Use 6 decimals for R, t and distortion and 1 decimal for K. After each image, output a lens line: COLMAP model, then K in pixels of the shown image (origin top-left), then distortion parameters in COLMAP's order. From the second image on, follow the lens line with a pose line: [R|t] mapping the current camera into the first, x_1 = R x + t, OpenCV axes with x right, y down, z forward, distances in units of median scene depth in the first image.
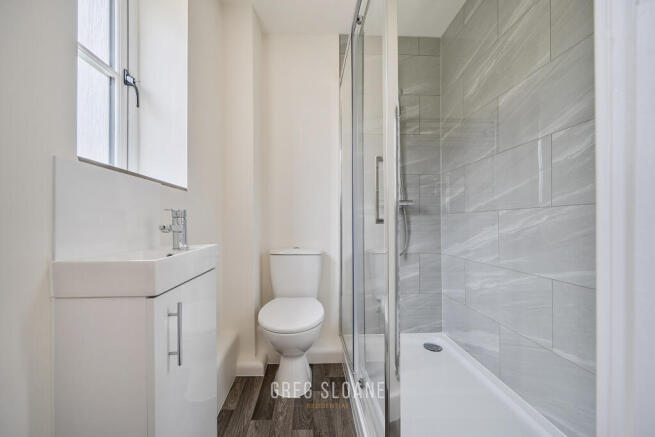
lens RADIAL K [[266.6, 0, 327.5], [0, 266.6, 218.5], [0, 0, 1]] dist [0.020021, -0.000060]
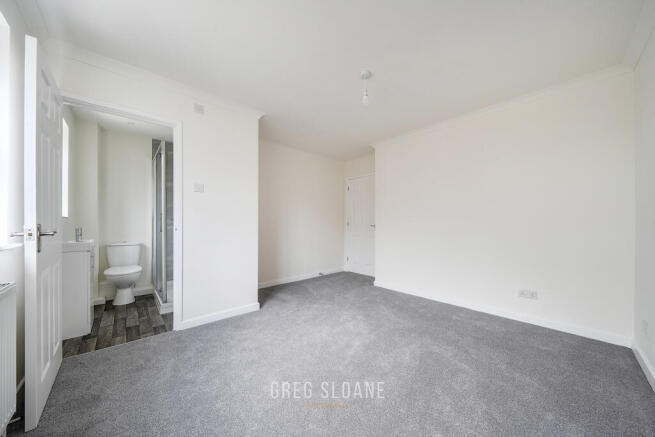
lens RADIAL K [[225.4, 0, 327.5], [0, 225.4, 218.5], [0, 0, 1]] dist [-0.000031, 0.000026]
pose [[0.776703, 0.005652, 0.629842, 0.000828], [-0.005648, 0.999982, -0.002009, -0.075368], [-0.629842, -0.001997, 0.776721, -1.333727]]
